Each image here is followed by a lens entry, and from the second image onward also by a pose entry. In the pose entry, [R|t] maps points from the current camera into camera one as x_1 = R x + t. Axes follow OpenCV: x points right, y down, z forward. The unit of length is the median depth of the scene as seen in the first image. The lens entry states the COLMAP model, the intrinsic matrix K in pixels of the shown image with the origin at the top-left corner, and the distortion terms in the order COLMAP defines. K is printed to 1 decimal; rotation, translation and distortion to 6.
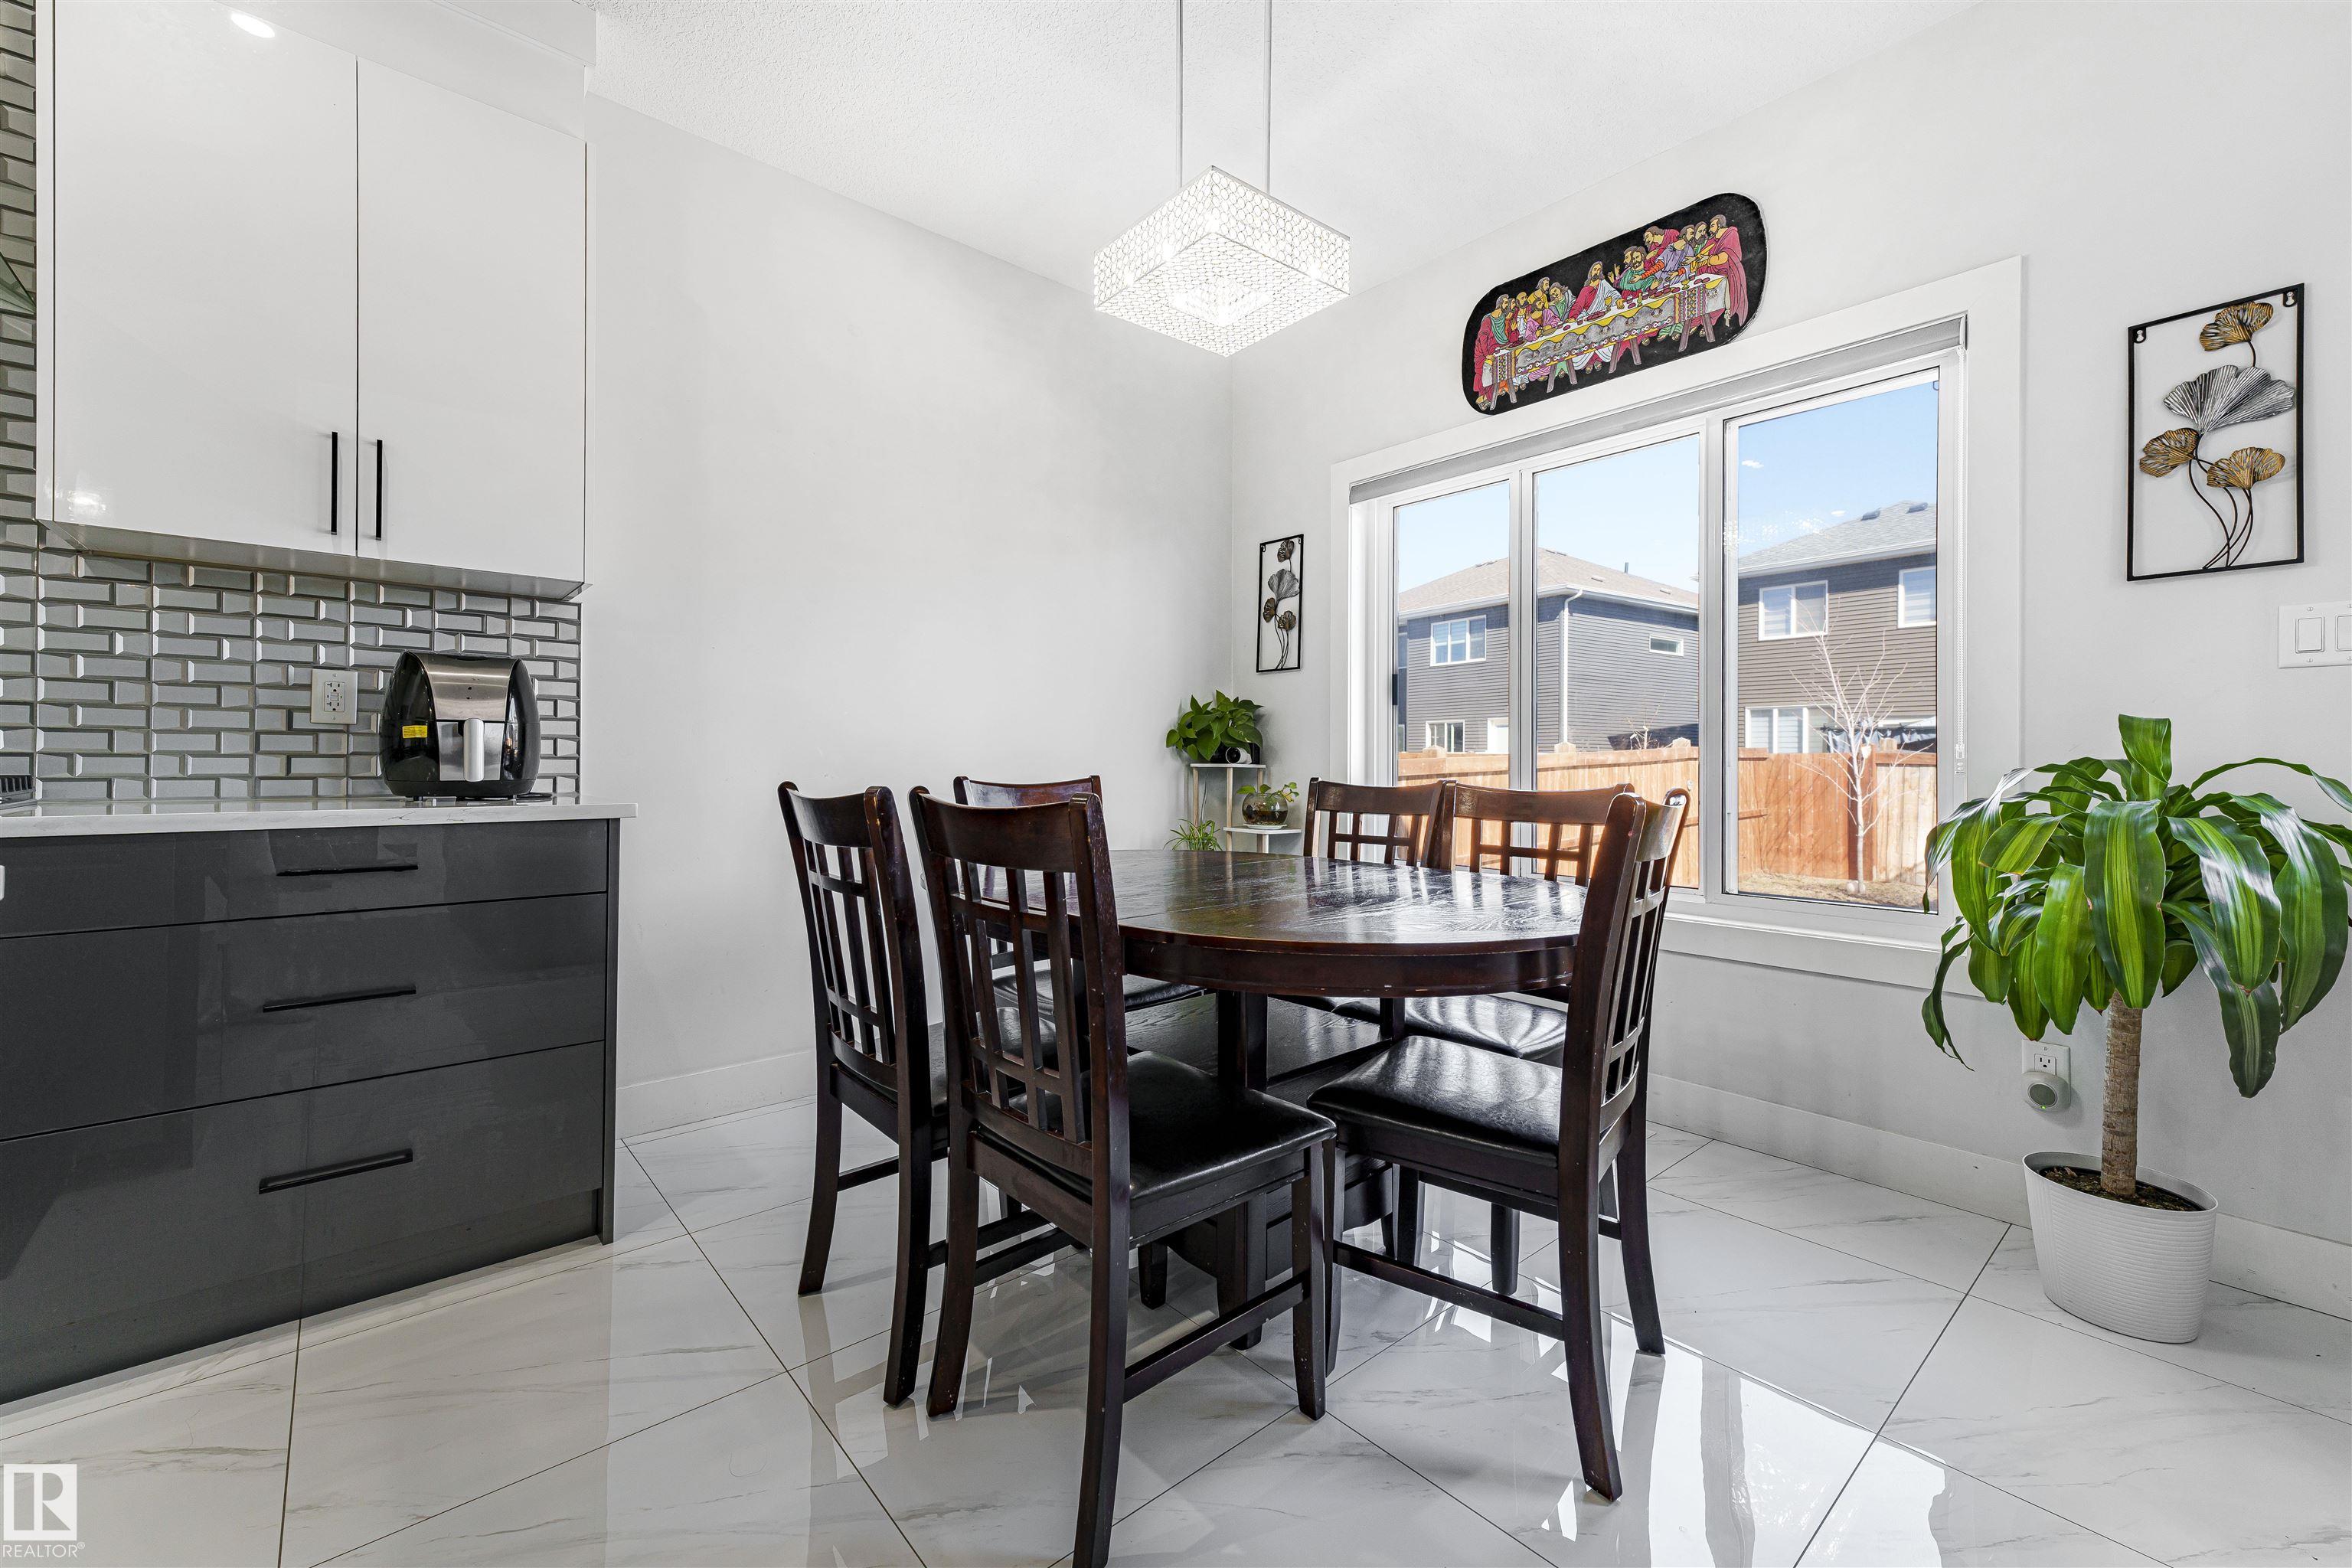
lens RADIAL K [[952.5, 0, 1167.1], [0, 952.5, 765.7], [0, 0, 1]] dist [0.017553, 0.000151]
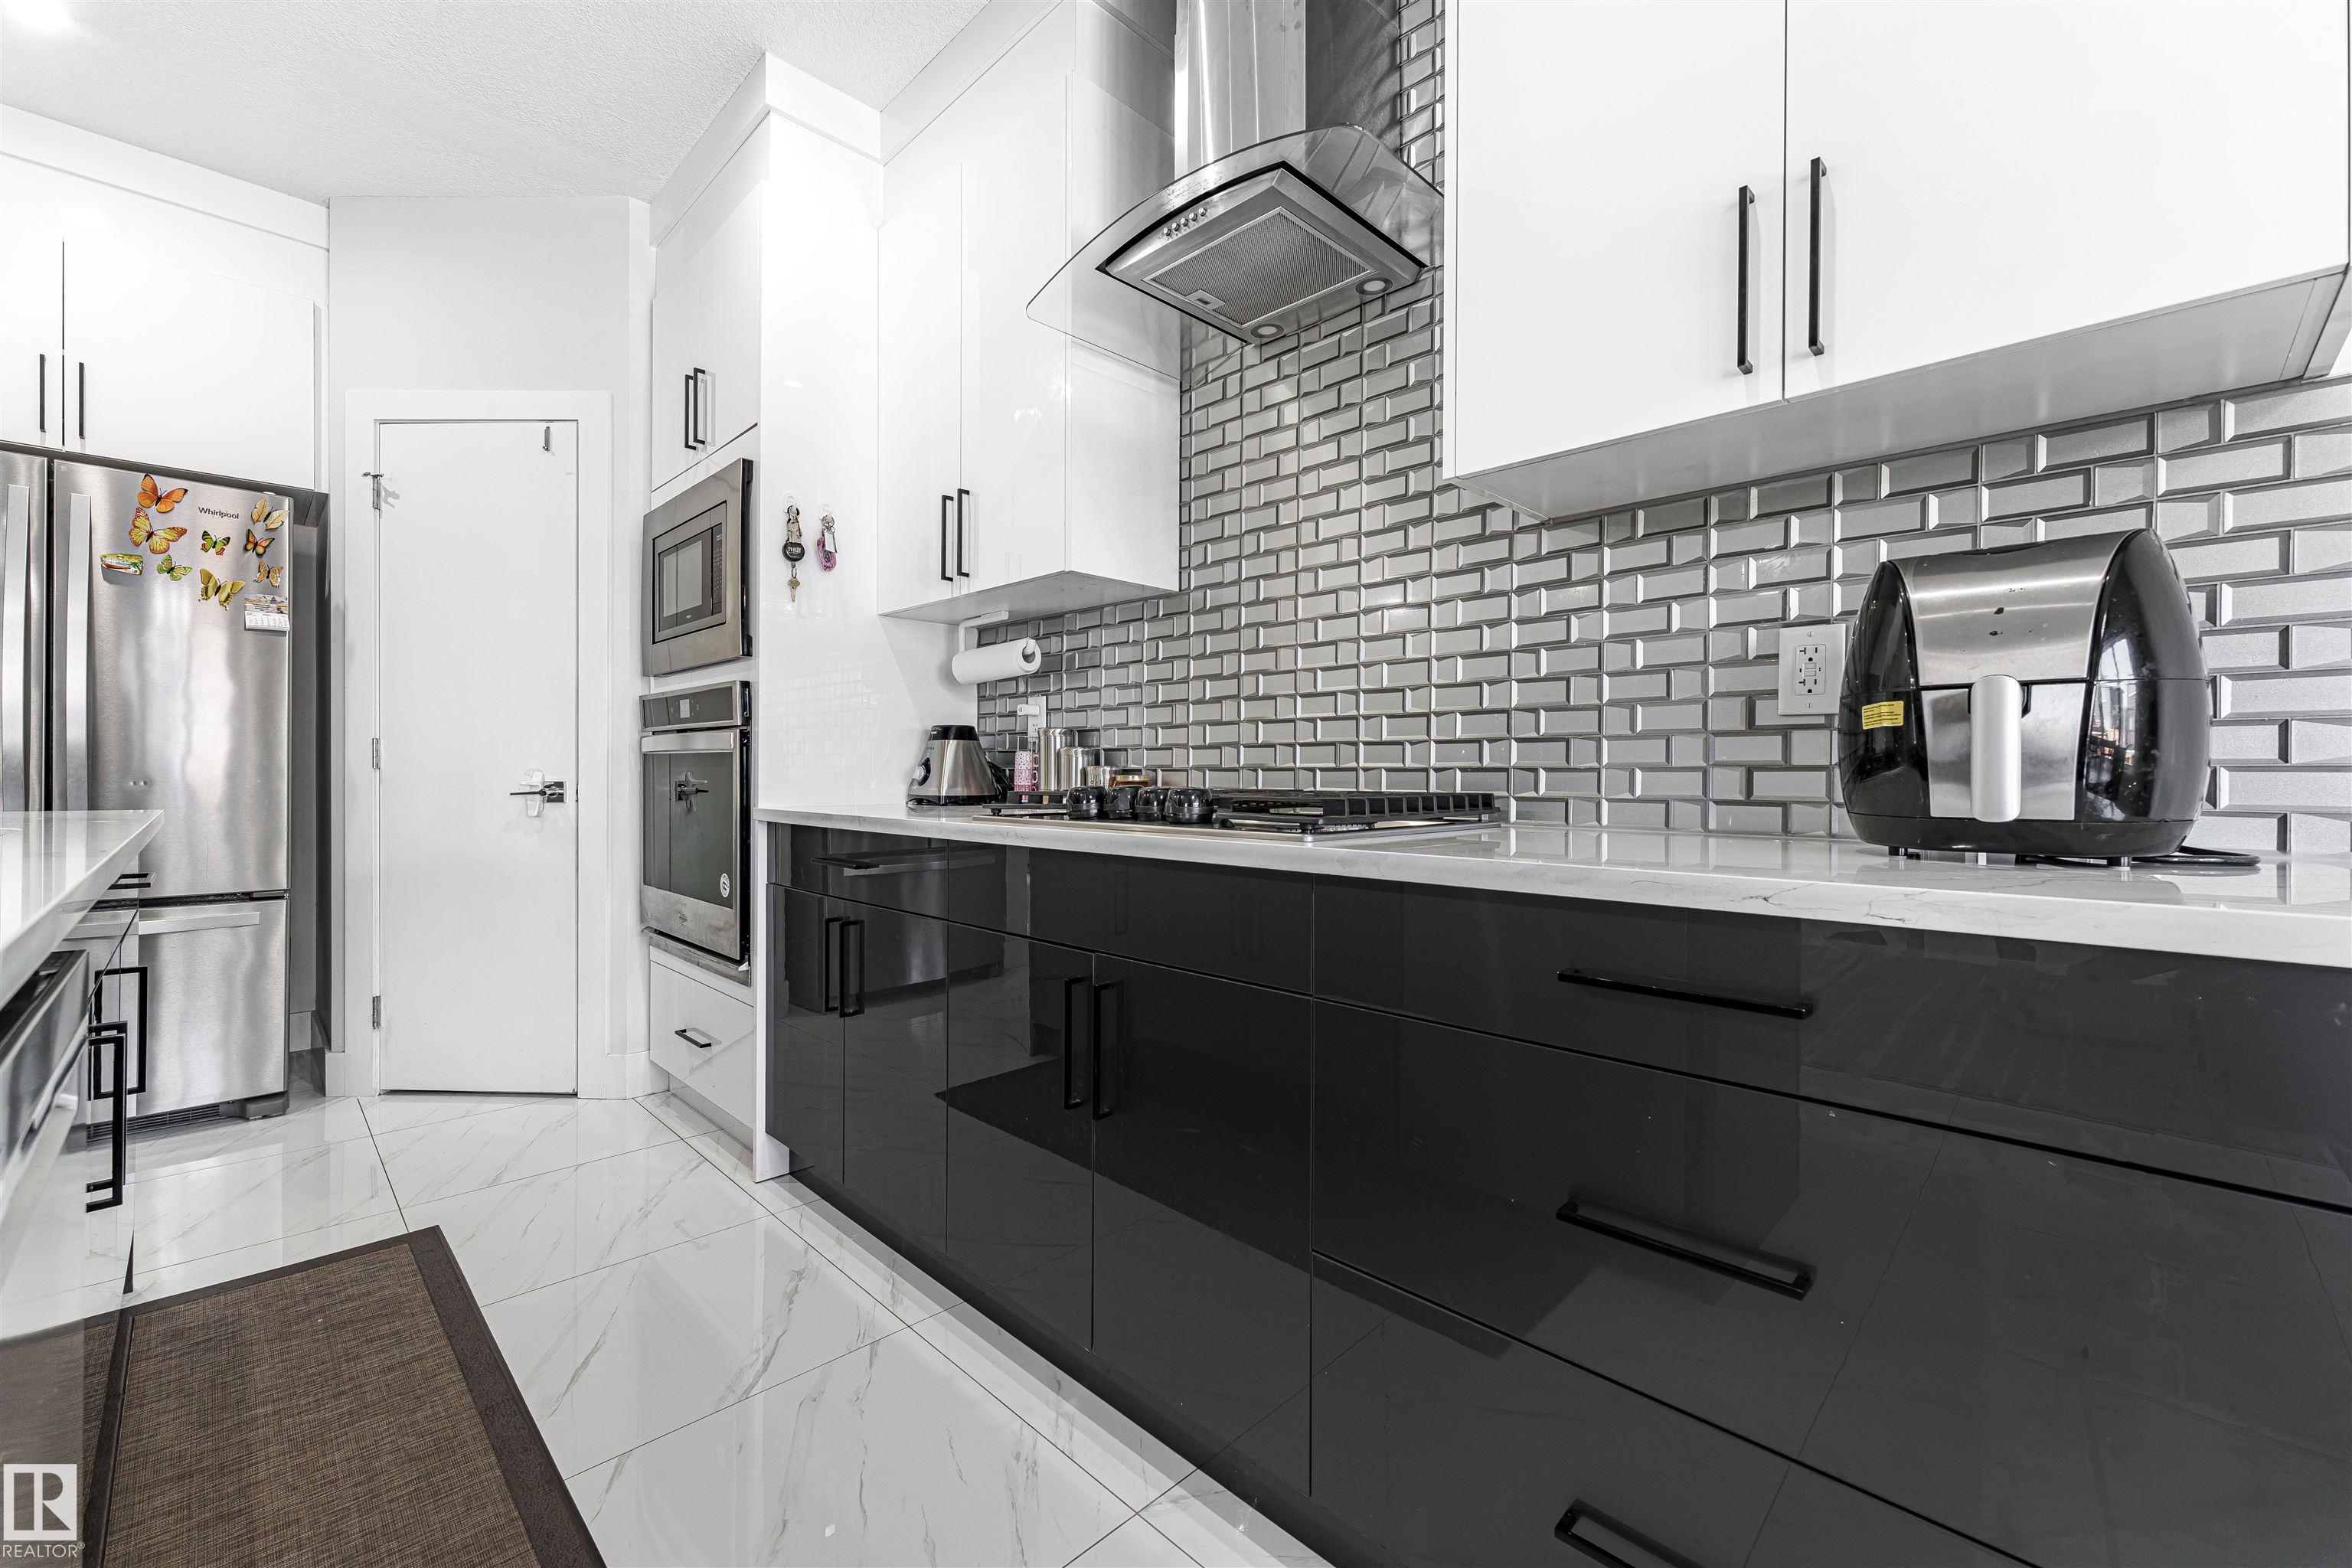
lens RADIAL K [[960.7, 0, 1176.0], [0, 960.7, 784.0], [0, 0, 1]] dist [0.001070, 0.000185]
pose [[0.079553, 0.001765, -0.996829, -0.304154], [-0.001141, 0.999998, 0.001680, -0.000656], [0.996830, 0.001004, 0.079555, 0.573230]]
